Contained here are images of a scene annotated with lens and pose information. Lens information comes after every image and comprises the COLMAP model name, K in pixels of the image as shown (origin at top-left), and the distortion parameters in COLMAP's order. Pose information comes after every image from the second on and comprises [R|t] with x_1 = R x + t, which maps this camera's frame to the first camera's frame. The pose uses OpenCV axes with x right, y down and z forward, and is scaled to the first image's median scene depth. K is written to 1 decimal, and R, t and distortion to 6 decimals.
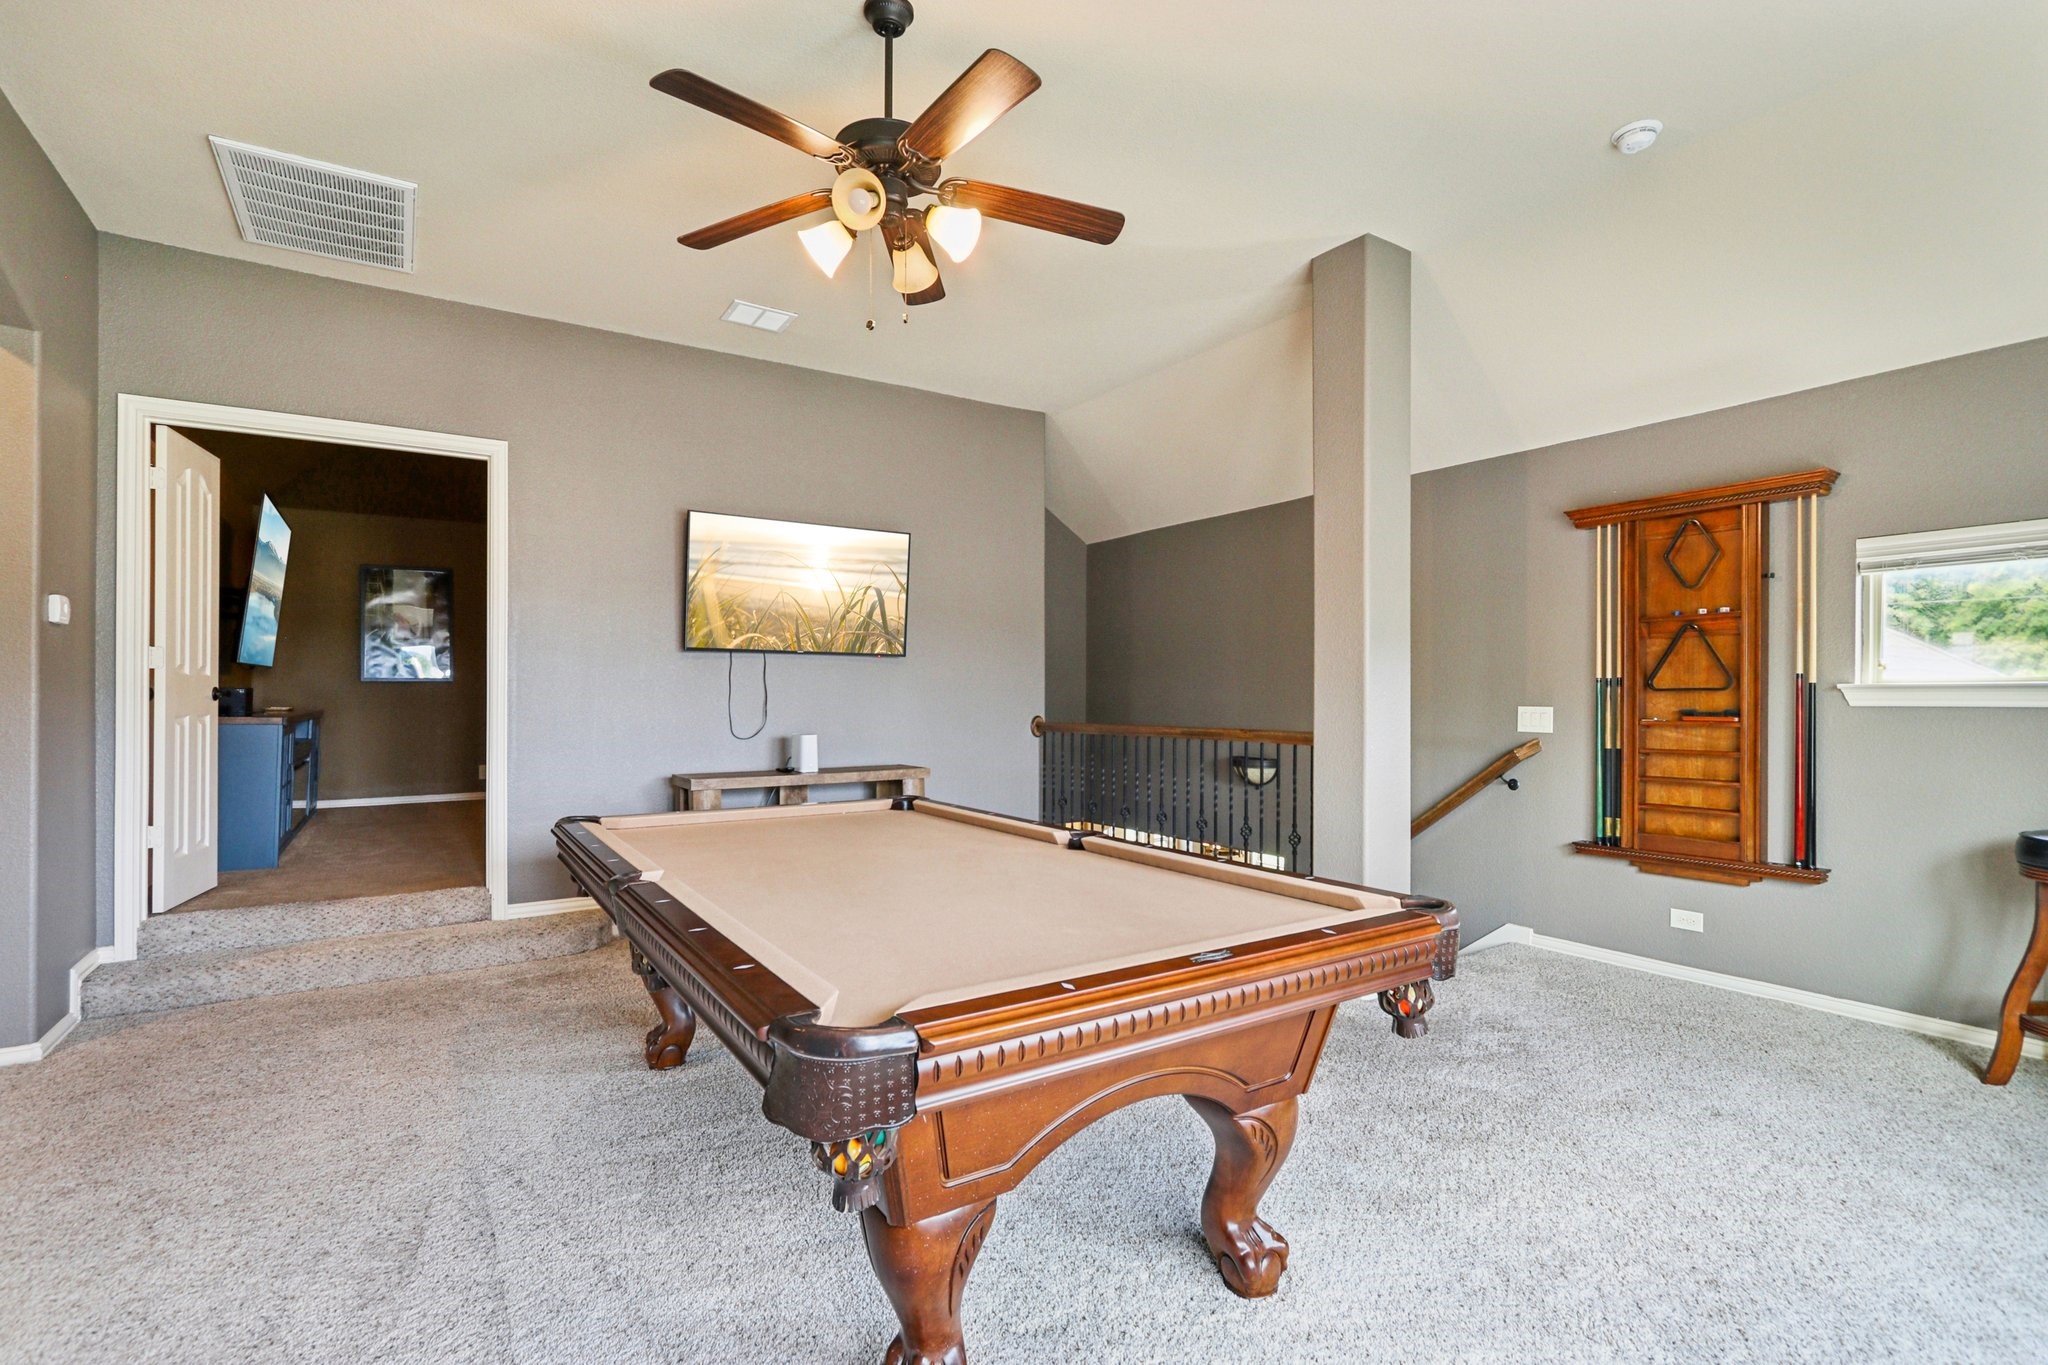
lens RADIAL K [[962.5, 0, 1024.0], [0, 962.5, 682.5], [0, 0, 1]] dist [-0.007852, -0.000016]
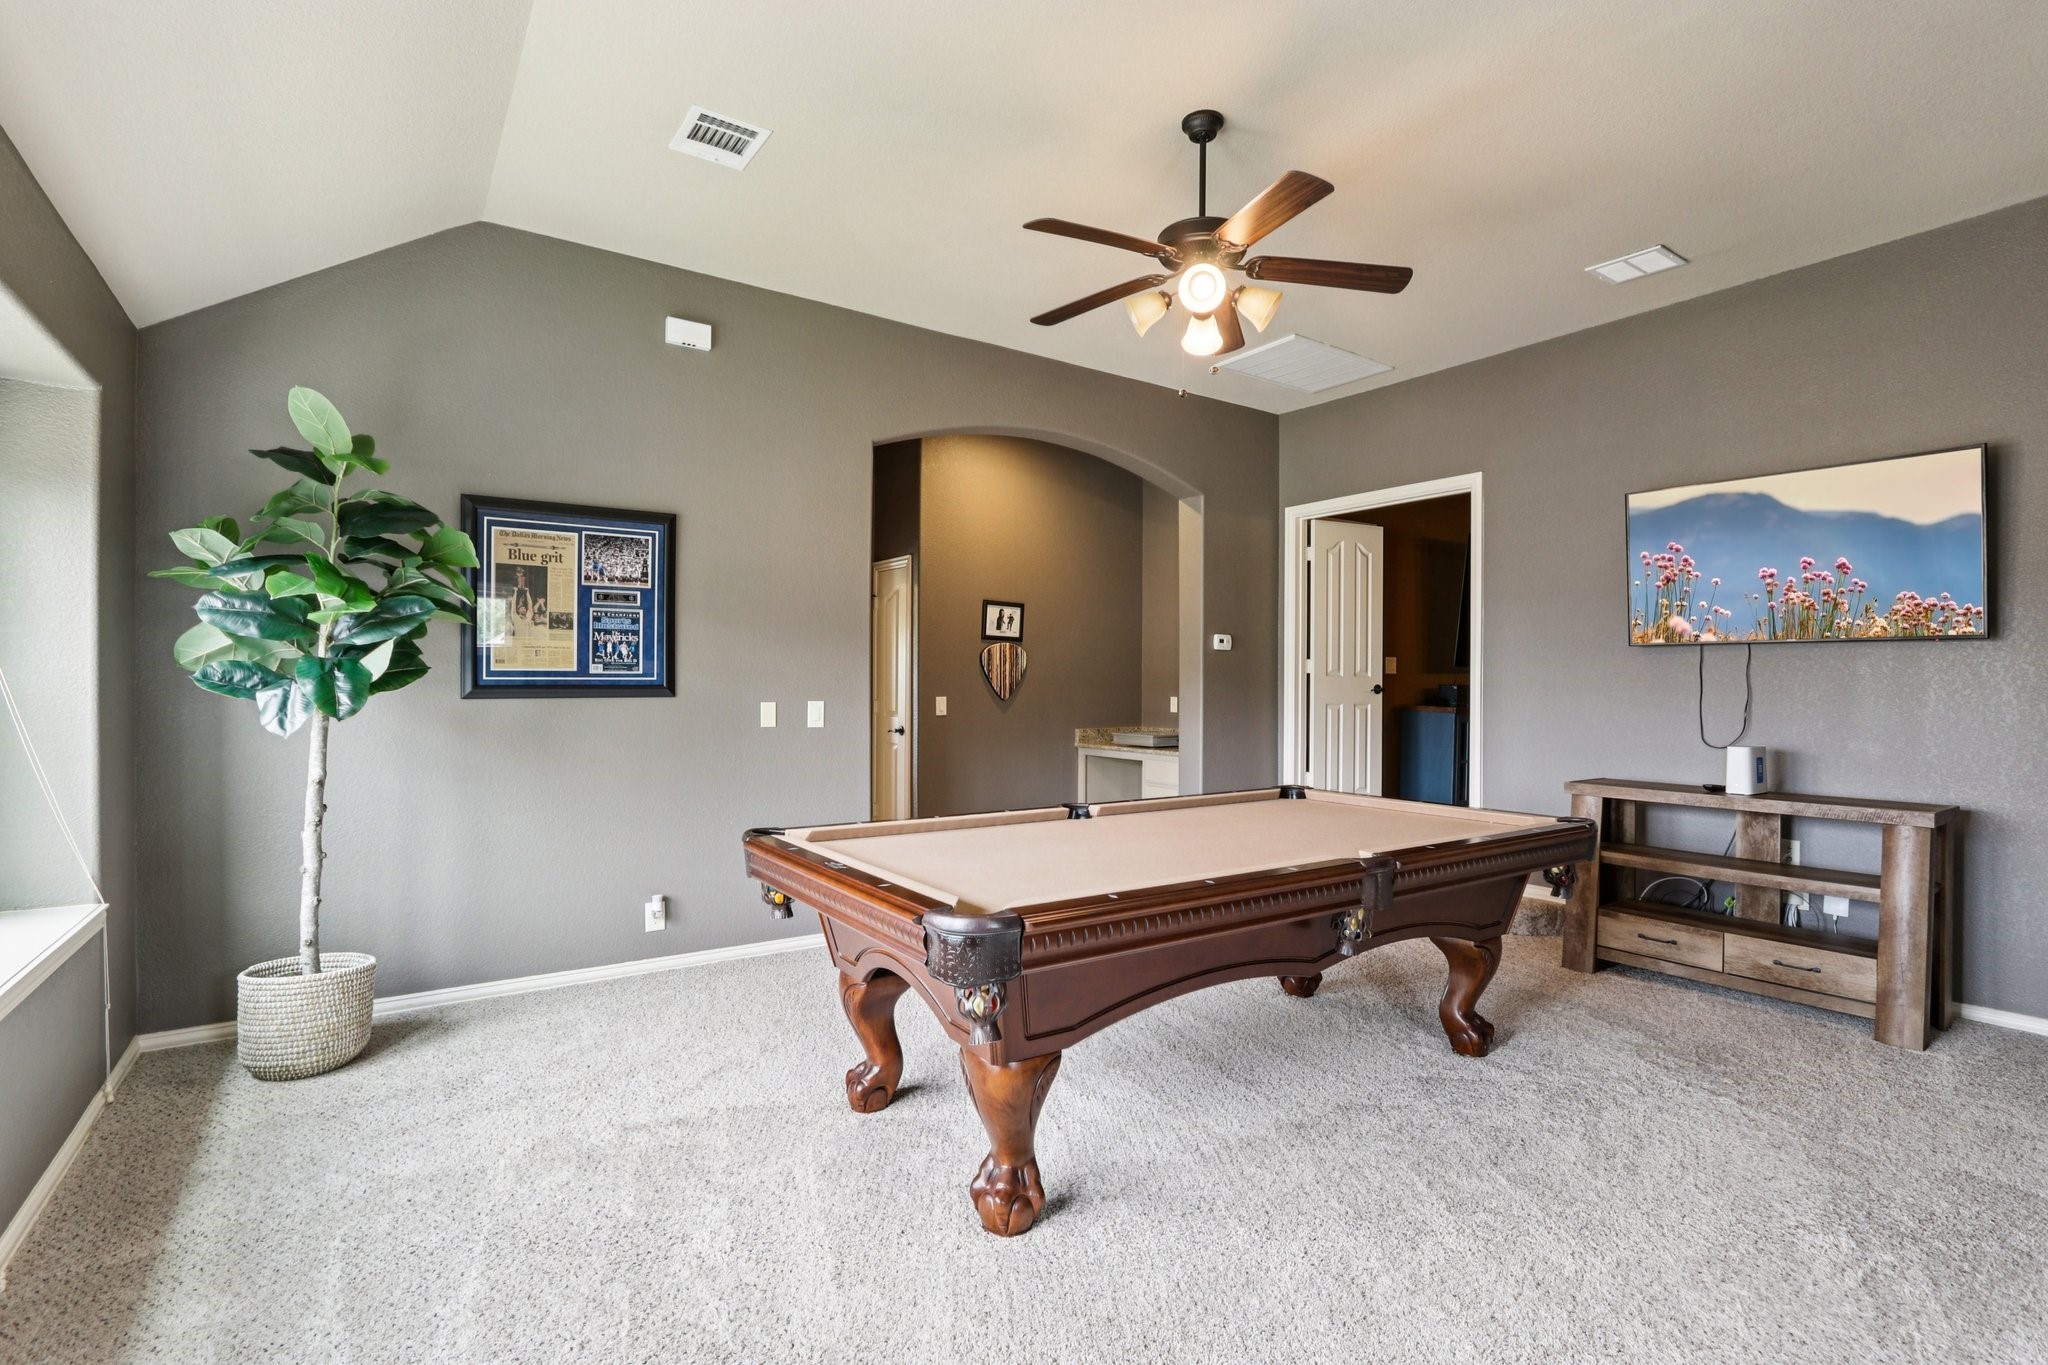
lens RADIAL K [[962.5, 0, 1024.0], [0, 962.5, 682.5], [0, 0, 1]] dist [-0.007852, -0.000016]
pose [[0.027585, -0.002413, -0.999617, 0.615534], [0.001497, 0.999996, -0.002373, 0.003178], [0.999618, -0.001431, 0.027588, 0.435957]]
